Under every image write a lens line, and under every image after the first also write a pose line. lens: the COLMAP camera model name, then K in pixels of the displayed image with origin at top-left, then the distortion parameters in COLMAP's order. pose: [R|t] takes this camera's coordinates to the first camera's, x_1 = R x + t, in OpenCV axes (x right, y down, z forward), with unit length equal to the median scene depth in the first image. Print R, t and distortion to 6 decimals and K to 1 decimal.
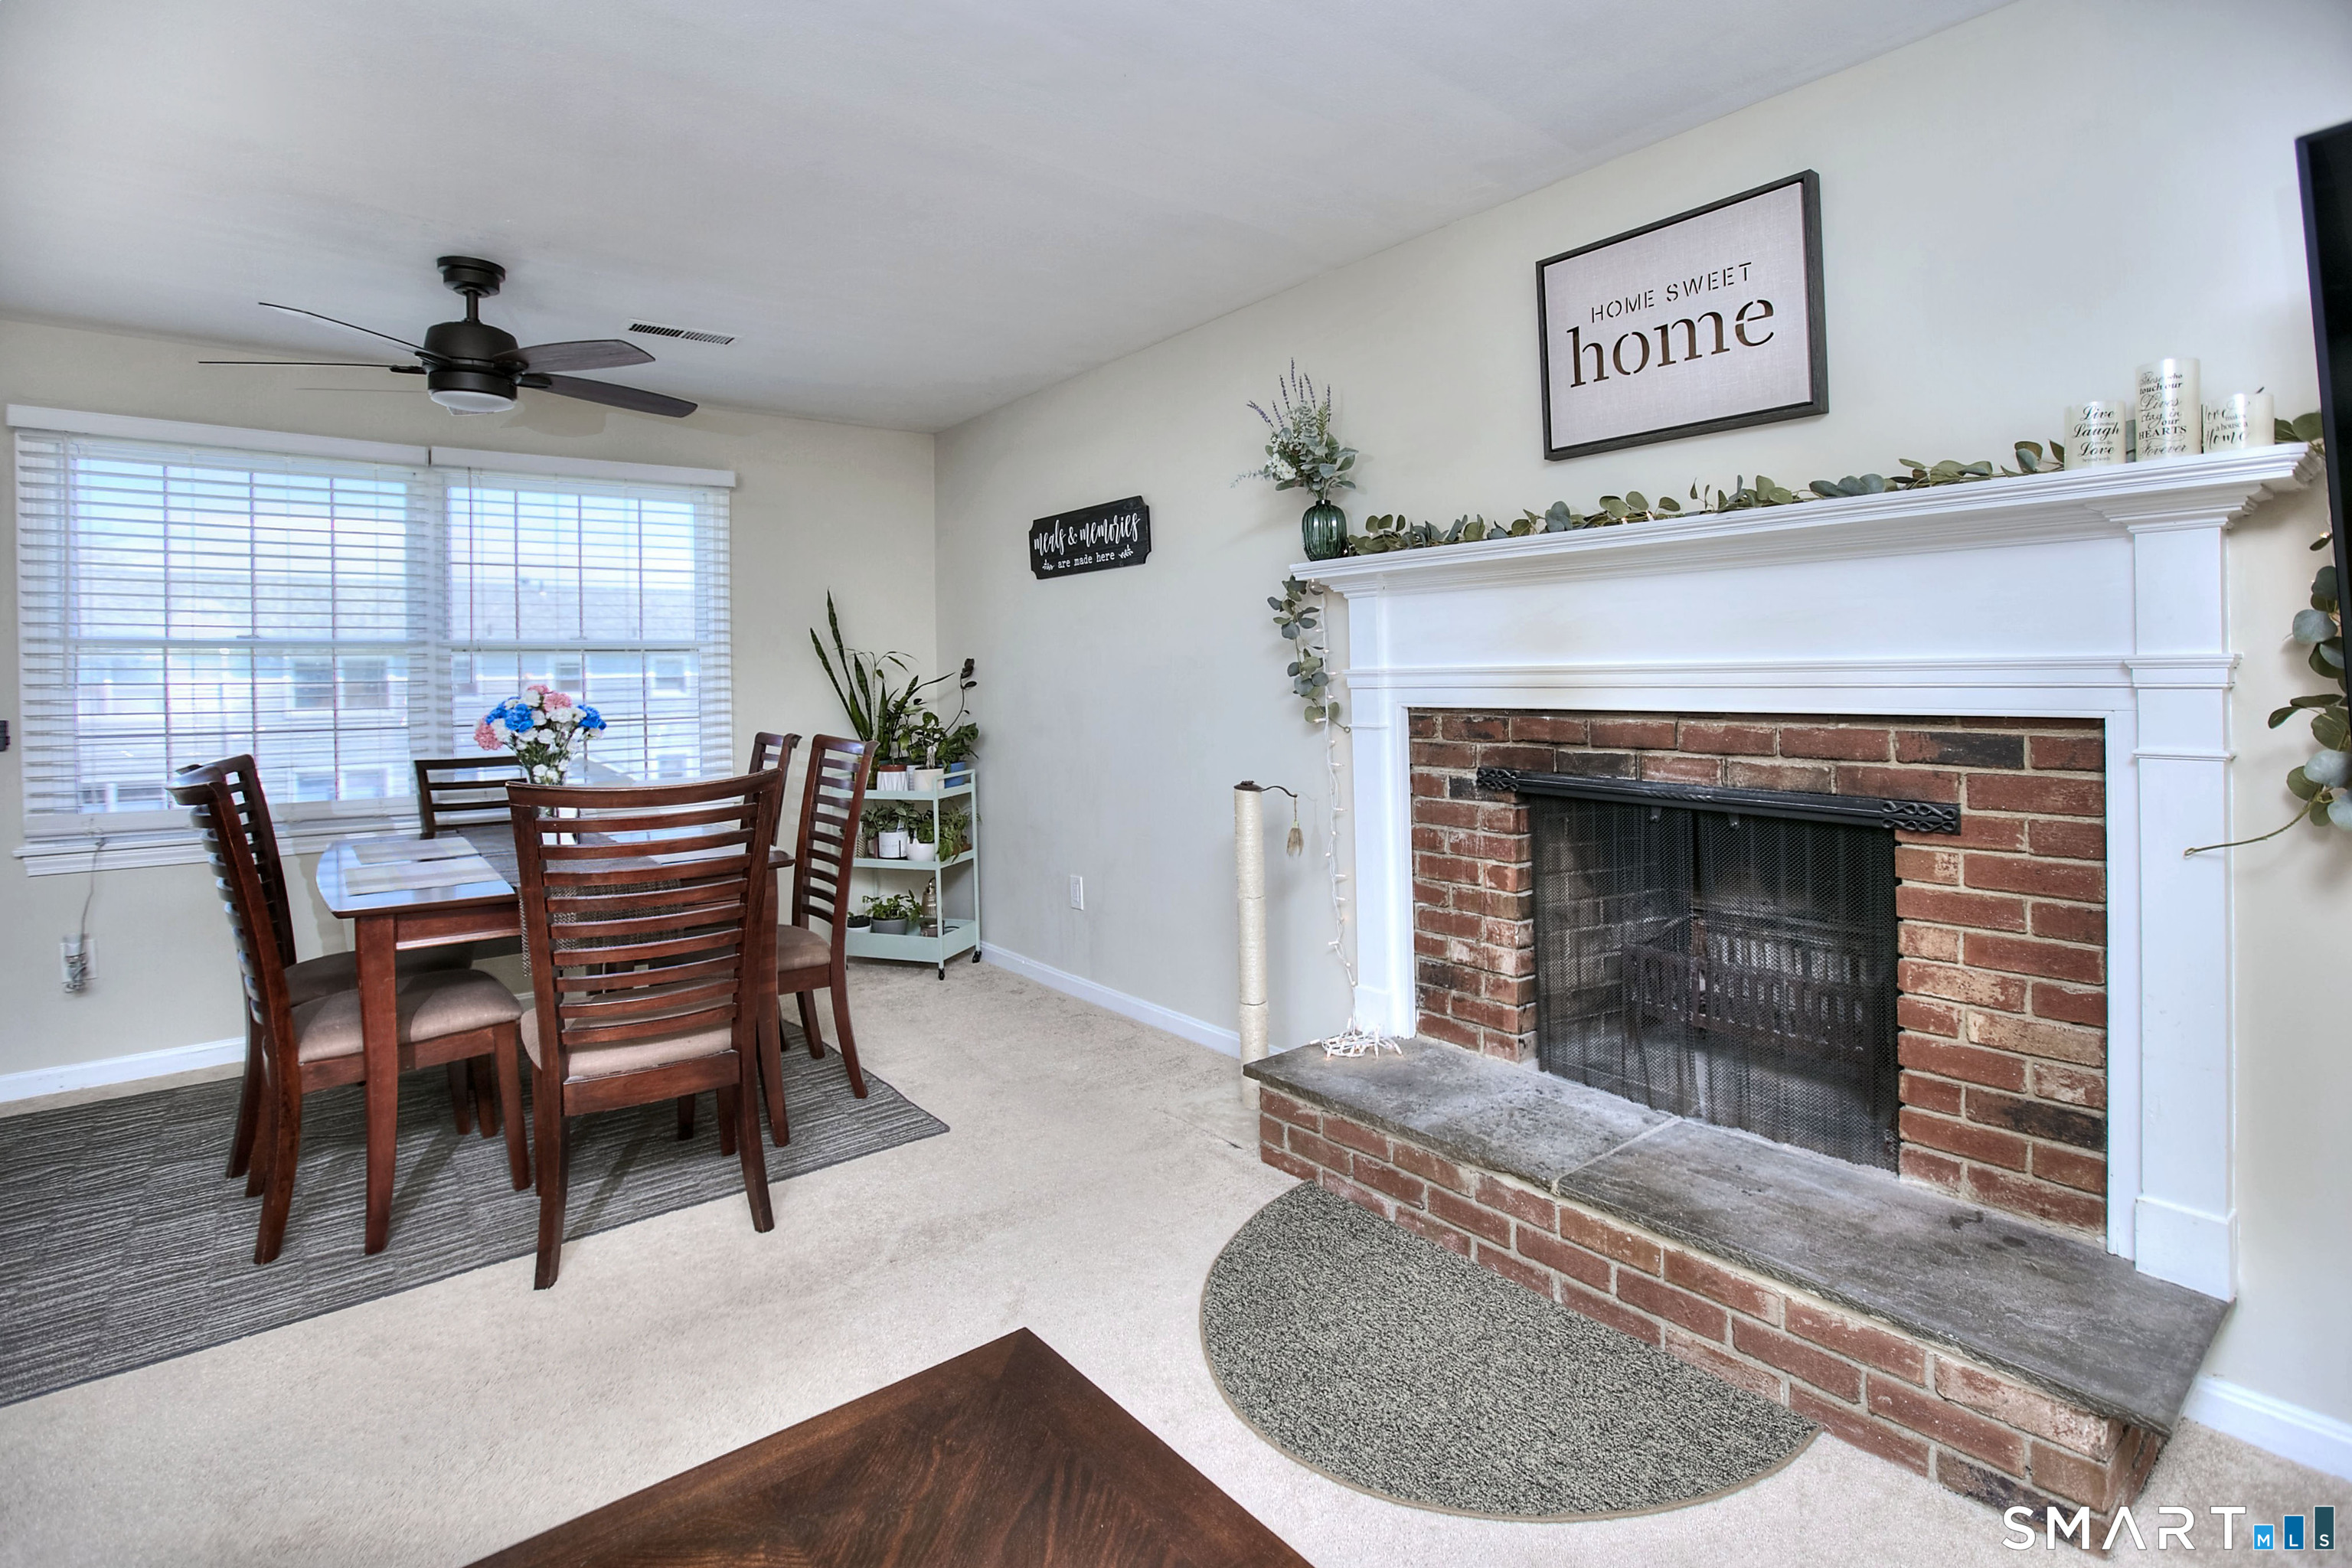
lens RADIAL K [[1115.6, 0, 1175.7], [0, 1115.6, 684.0], [0, 0, 1]] dist [-0.015001, -0.000033]
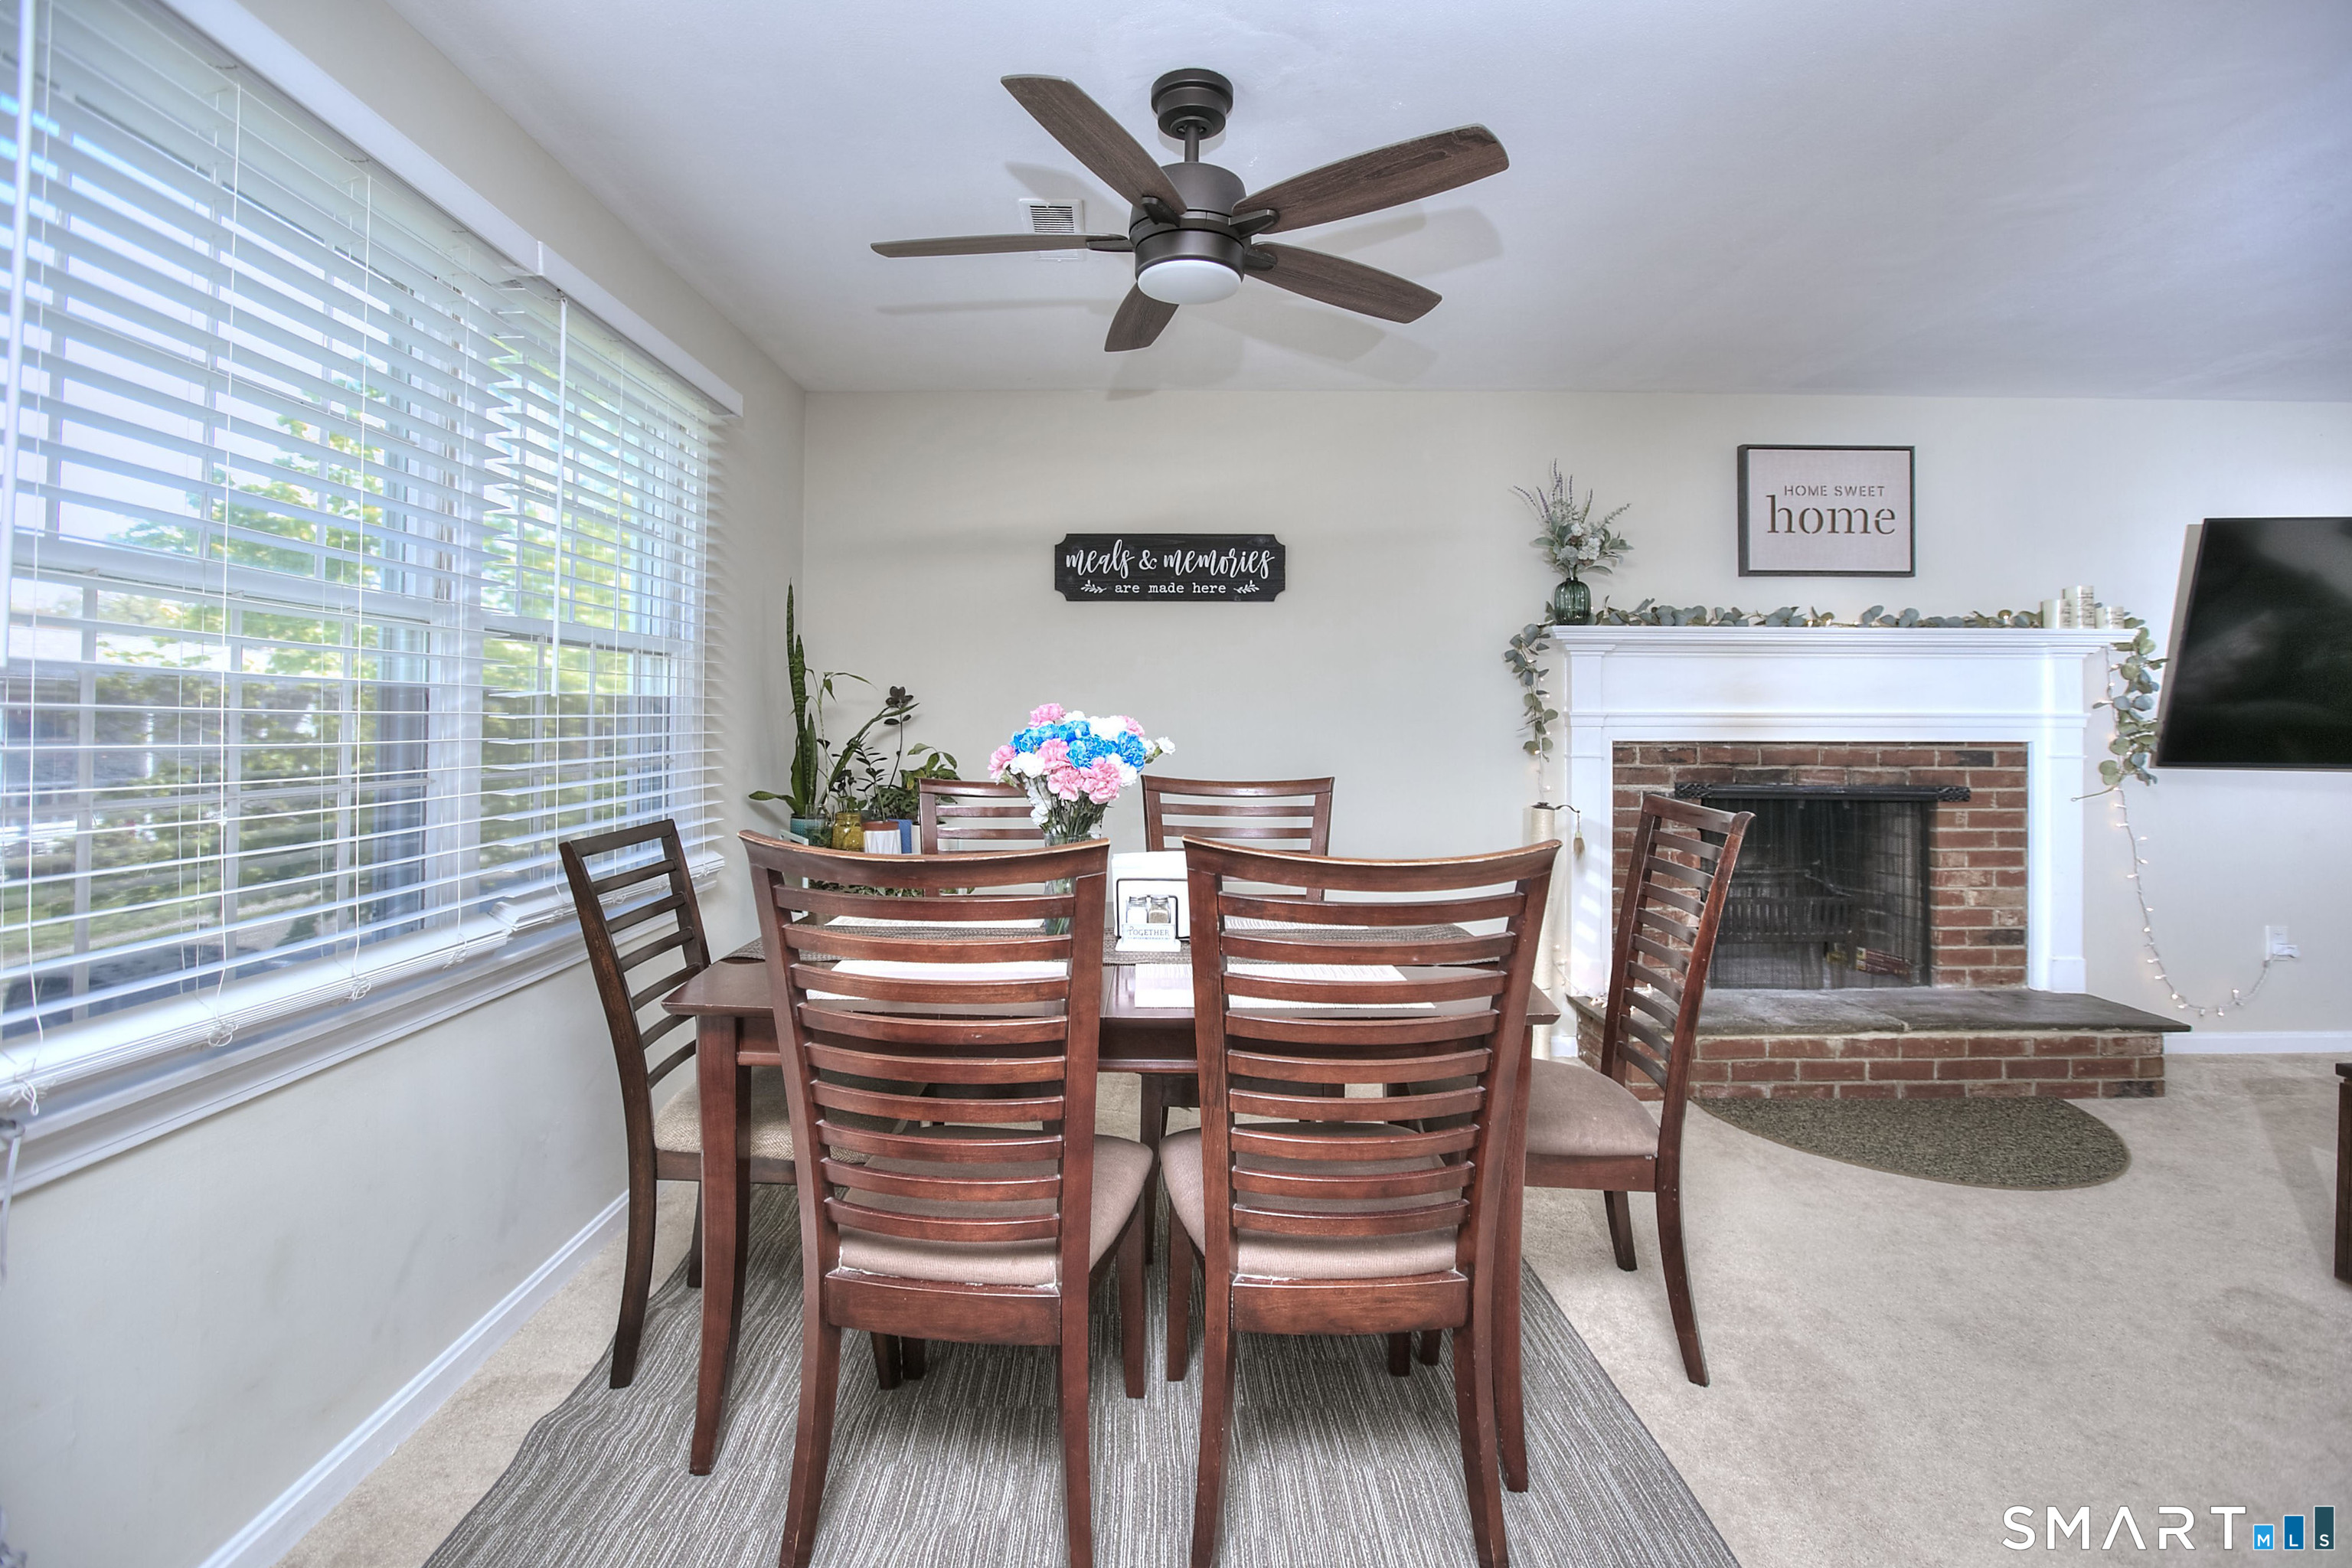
lens RADIAL K [[1164.3, 0, 1179.7], [0, 1164.3, 711.4], [0, 0, 1]] dist [0.000951, 0.000499]
pose [[0.606835, 0.029583, 0.794277, -1.535826], [-0.005984, 0.999449, -0.032653, 0.043693], [-0.794805, 0.015062, 0.606677, 0.722948]]
